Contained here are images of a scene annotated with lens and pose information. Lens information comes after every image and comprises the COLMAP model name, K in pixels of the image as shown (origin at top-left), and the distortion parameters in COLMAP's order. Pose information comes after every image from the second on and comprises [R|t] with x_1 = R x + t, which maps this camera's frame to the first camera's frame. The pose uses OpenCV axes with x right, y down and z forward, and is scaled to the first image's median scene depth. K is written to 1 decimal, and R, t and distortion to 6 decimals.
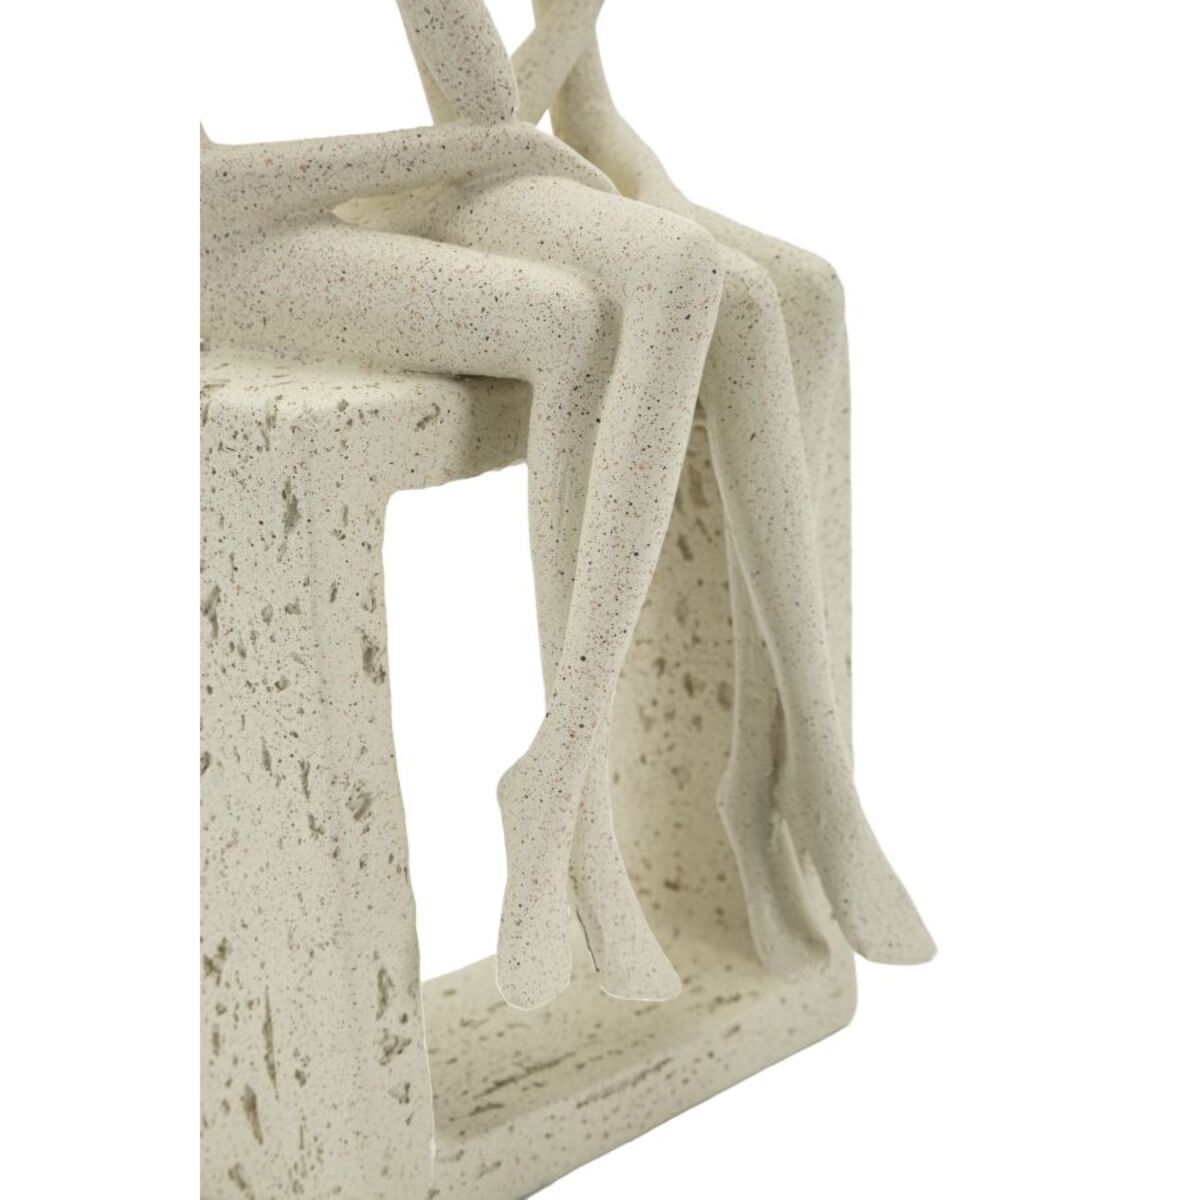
lens RADIAL K [[2516.0, 0, 597.8], [0, 2516.0, 606.4], [0, 0, 1]] dist [0.191654, -0.217007]
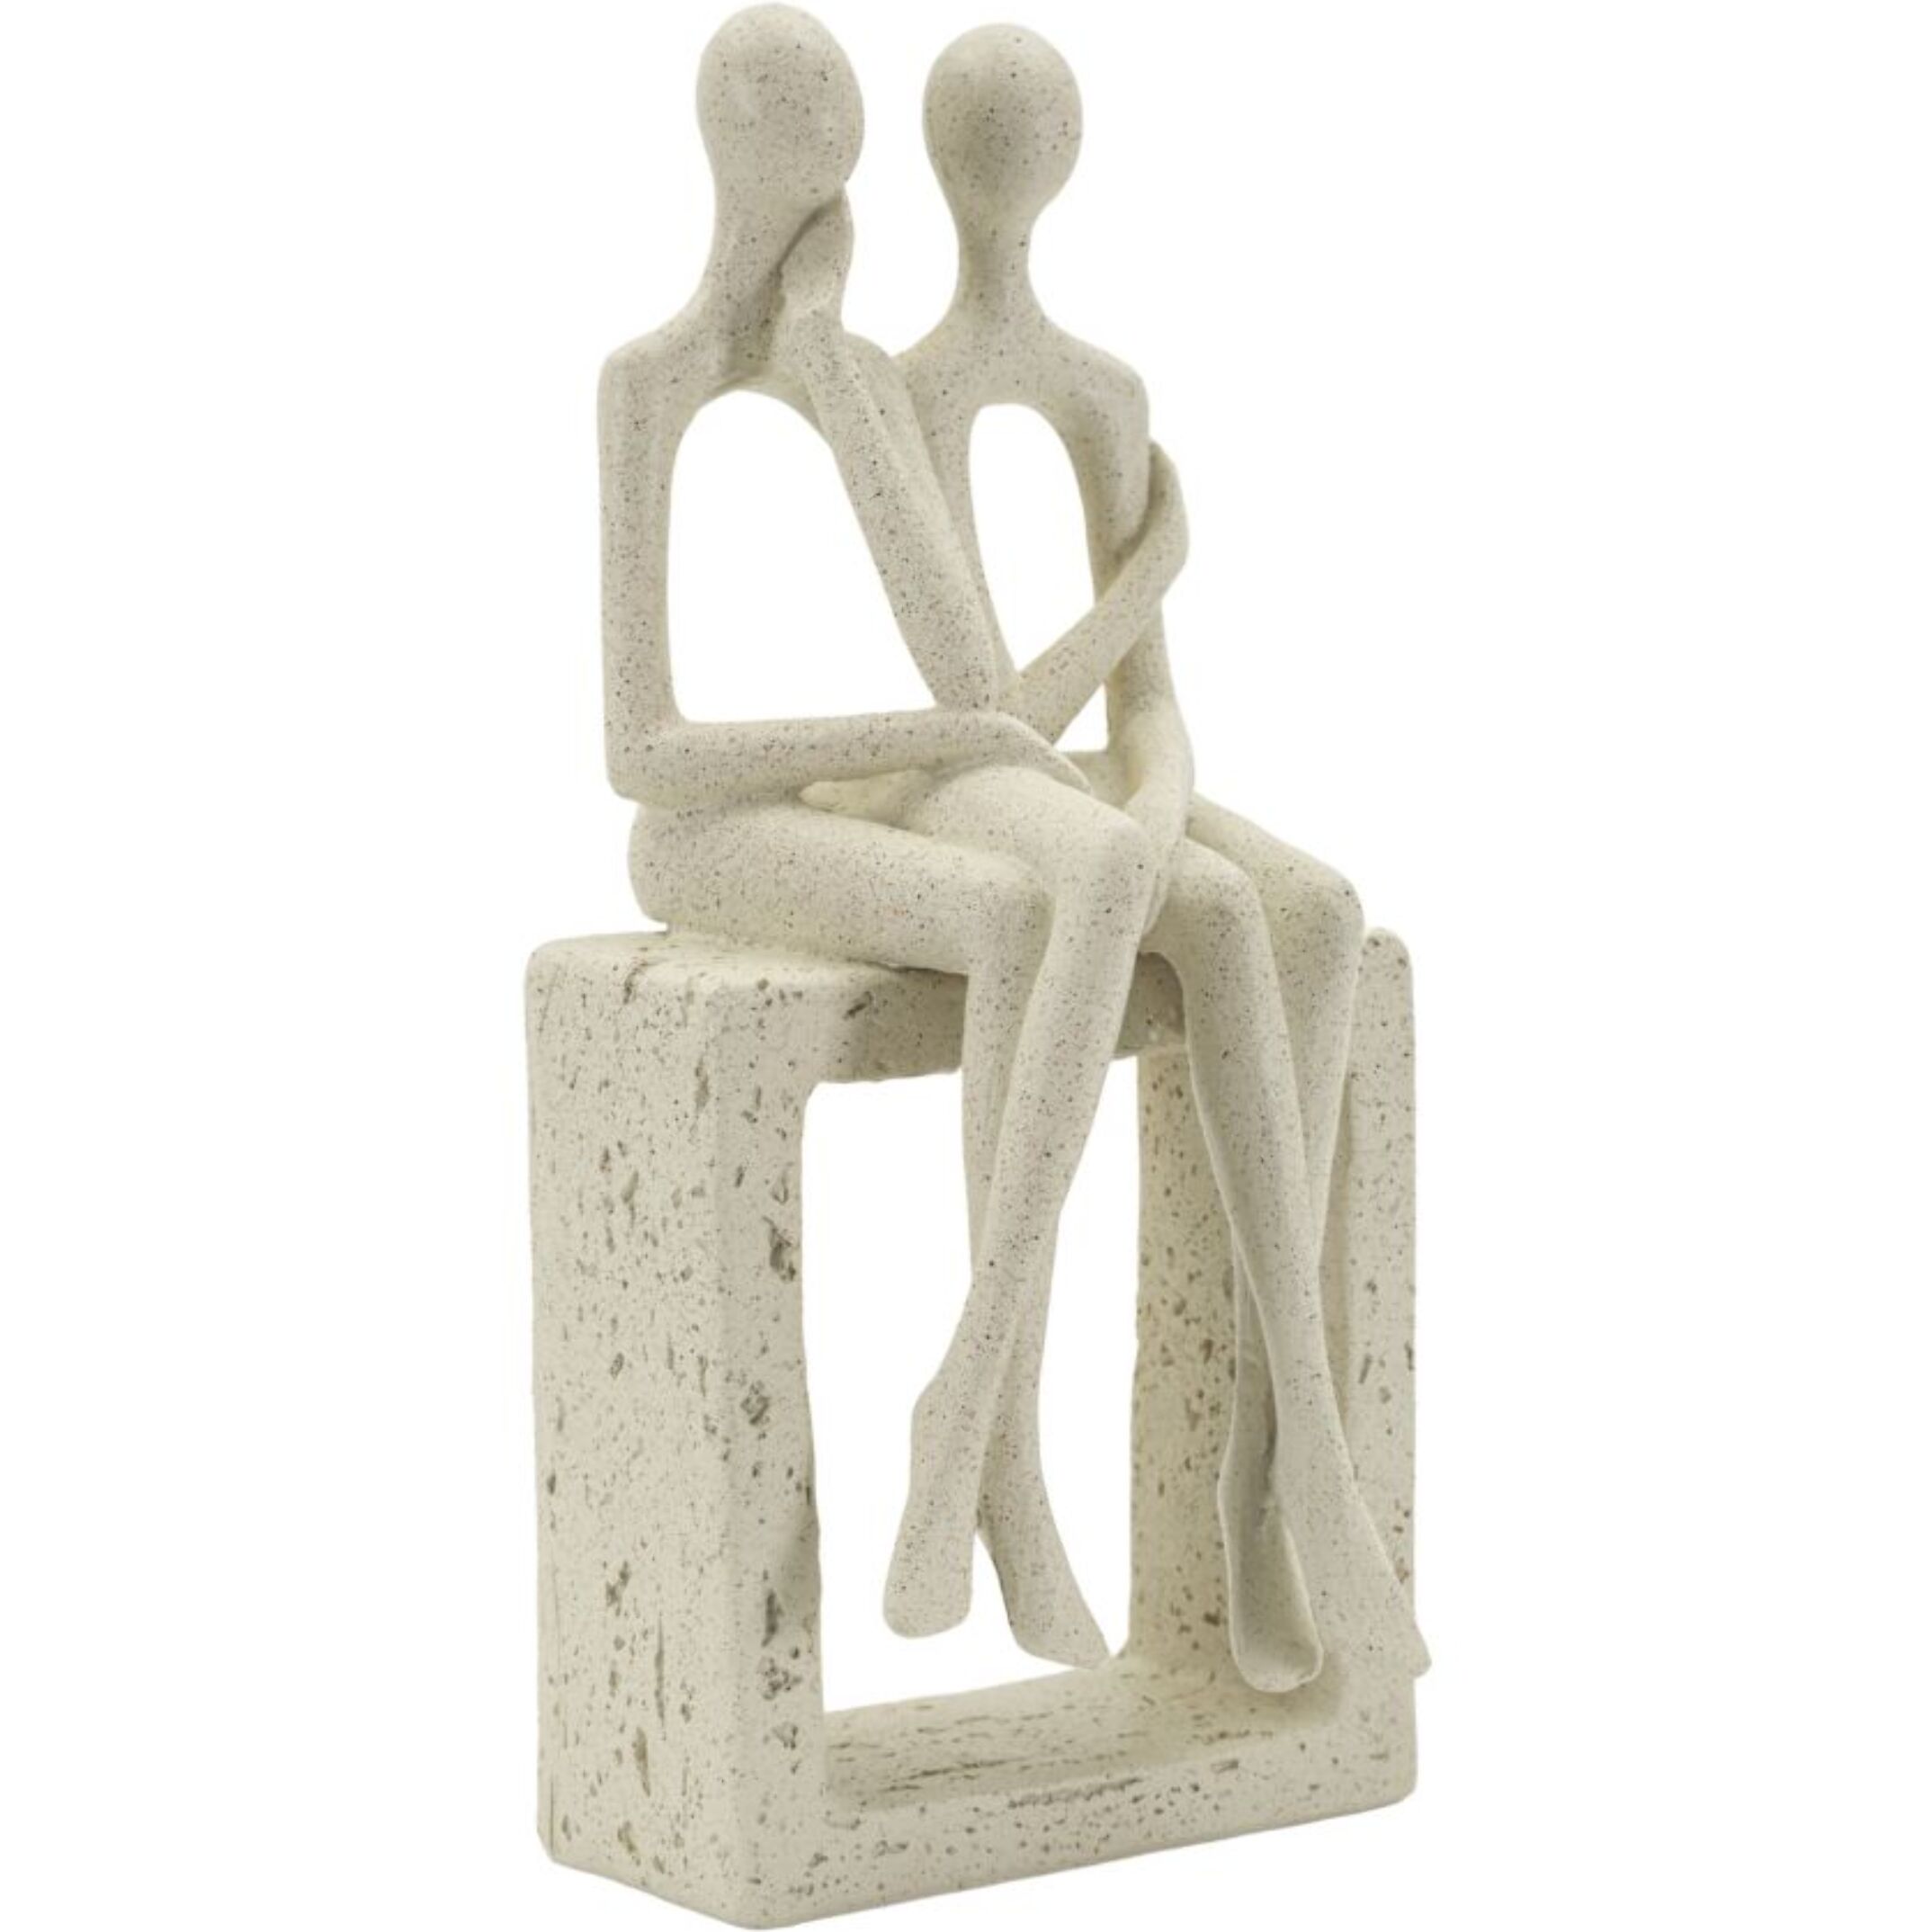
lens RADIAL K [[4050.8, 0, 962.4], [0, 4050.8, 976.2], [0, 0, 1]] dist [0.191654, -0.217007]
pose [[0.982502, 0.055214, -0.177880, 0.235525], [-0.077910, 0.989314, -0.123242, 0.096990], [0.169174, 0.134945, 0.976304, -0.479325]]
